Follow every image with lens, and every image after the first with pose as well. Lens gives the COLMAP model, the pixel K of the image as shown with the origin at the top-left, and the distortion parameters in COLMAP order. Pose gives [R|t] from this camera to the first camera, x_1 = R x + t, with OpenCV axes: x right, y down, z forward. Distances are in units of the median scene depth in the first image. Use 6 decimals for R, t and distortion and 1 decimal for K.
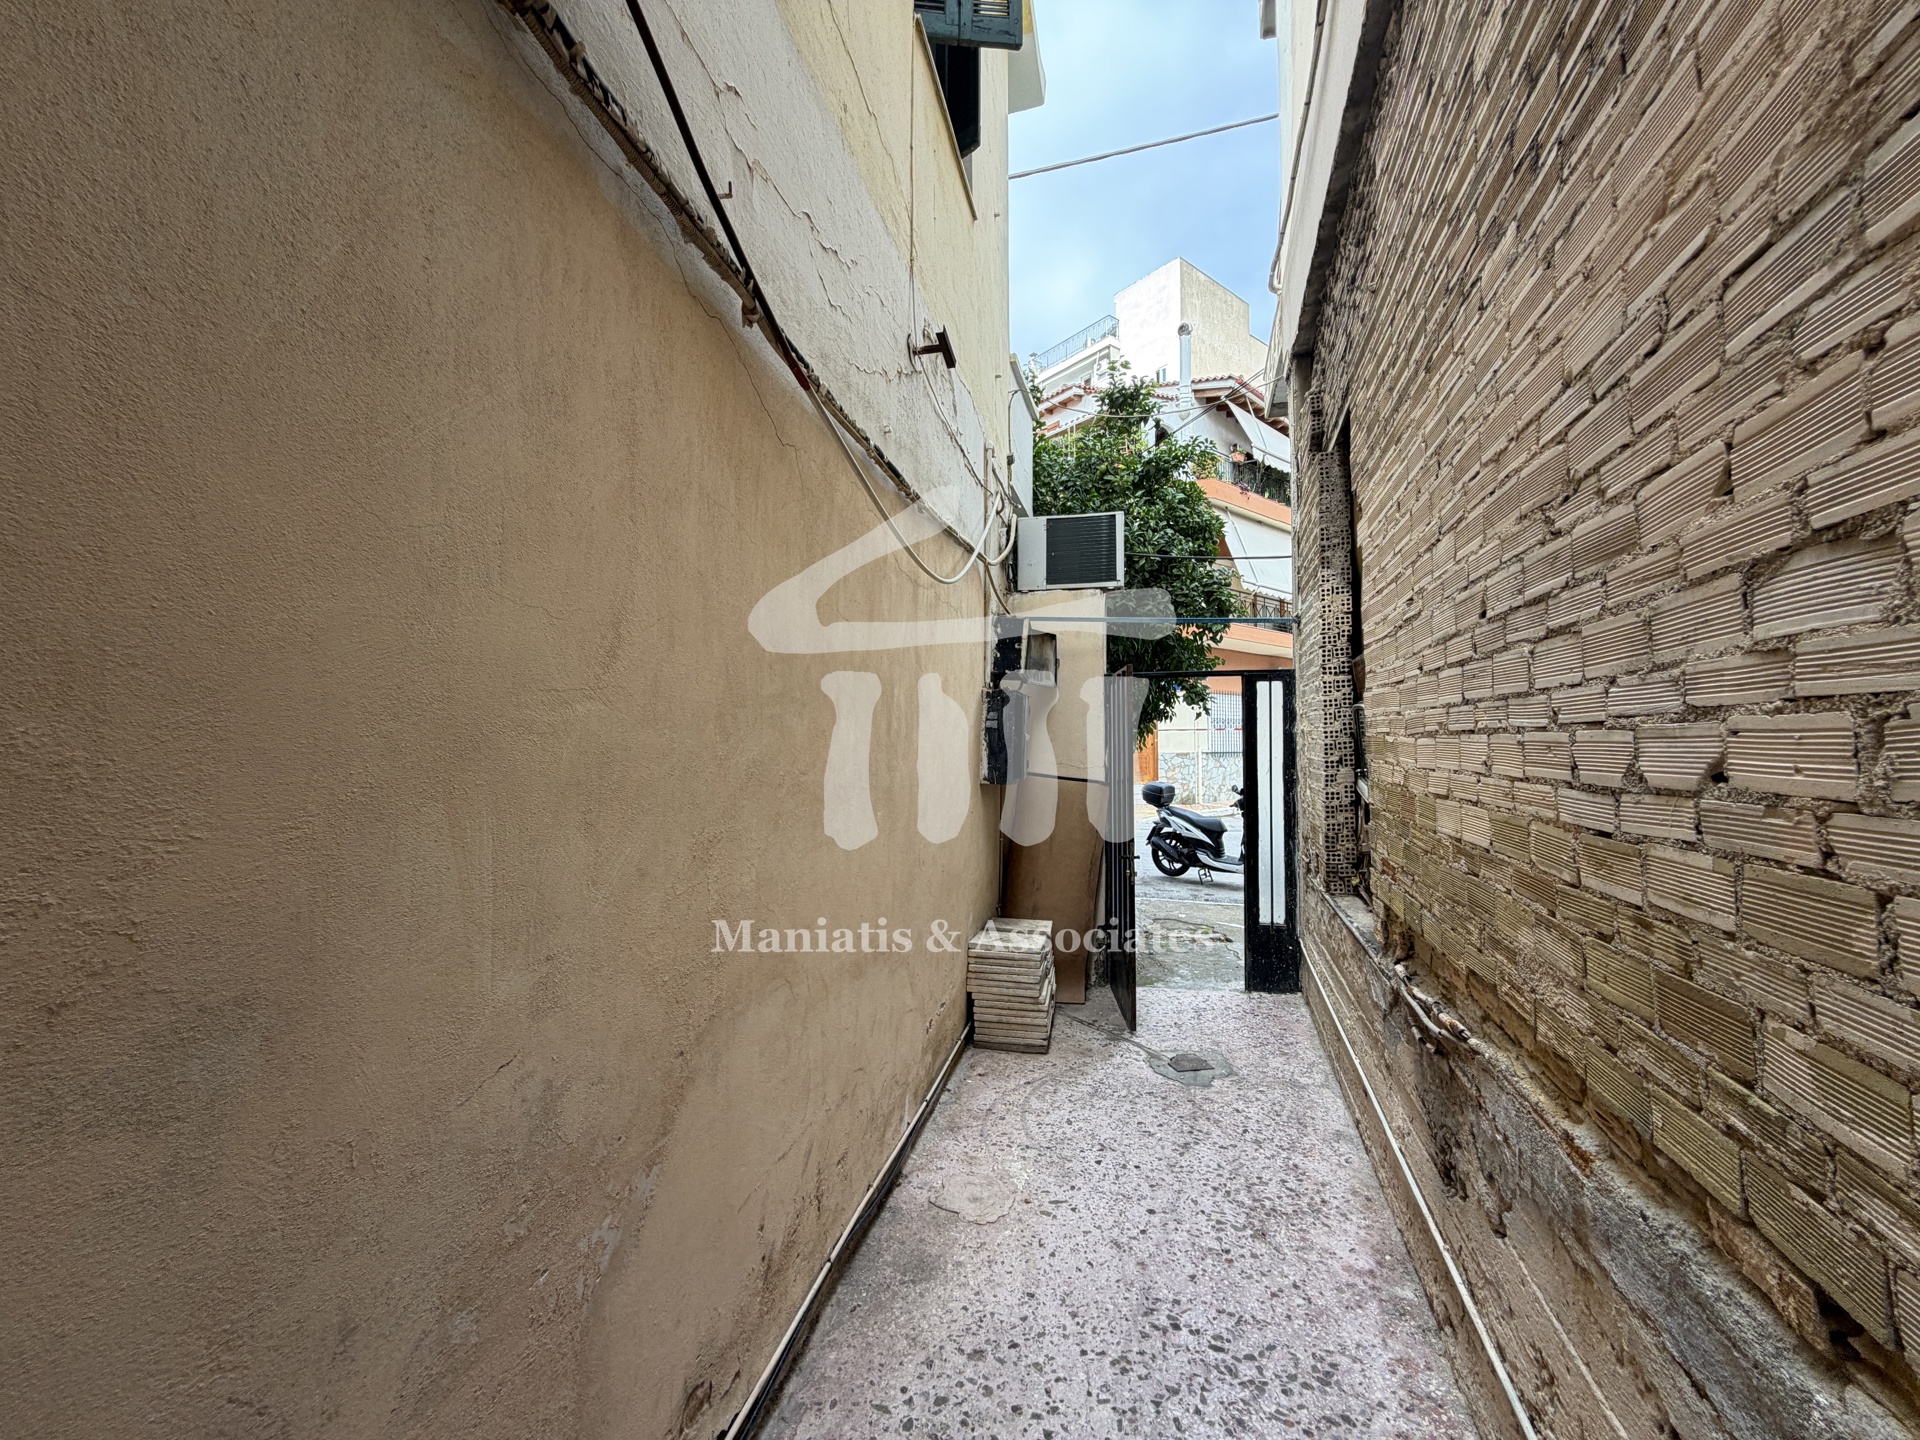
lens RADIAL K [[763.2, 0, 955.7], [0, 763.2, 719.9], [0, 0, 1]] dist [-0.001513, 0.000011]
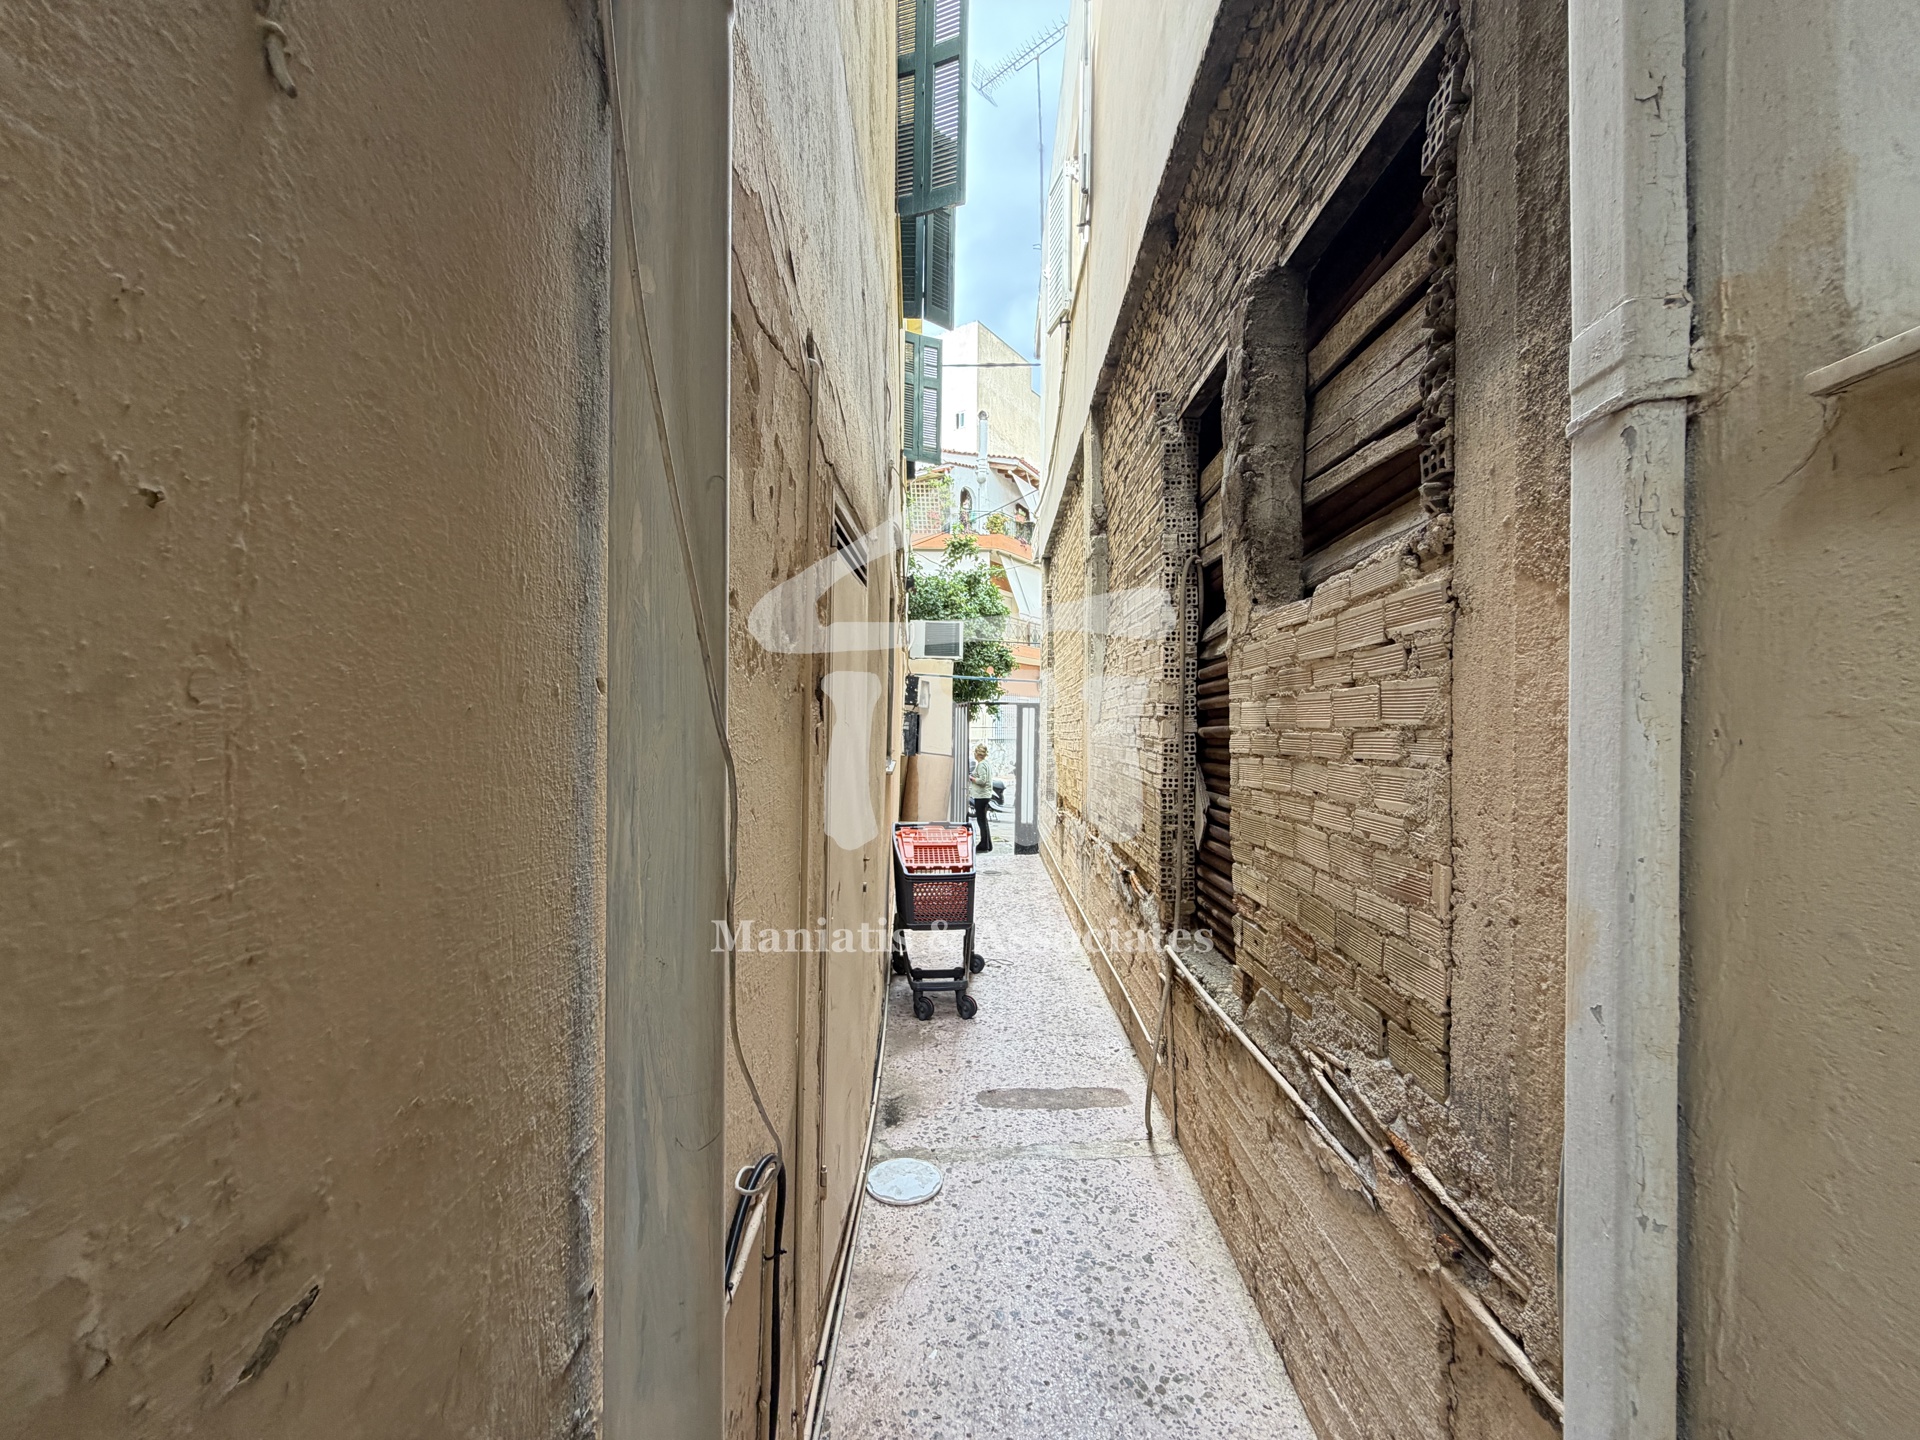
lens RADIAL K [[764.7, 0, 954.0], [0, 764.7, 719.0], [0, 0, 1]] dist [0.000485, -0.000129]
pose [[0.961731, 0.018397, 0.273376, -0.346838], [-0.024639, 0.999508, 0.019419, -0.052825], [-0.272884, -0.025412, 0.961711, -0.930381]]
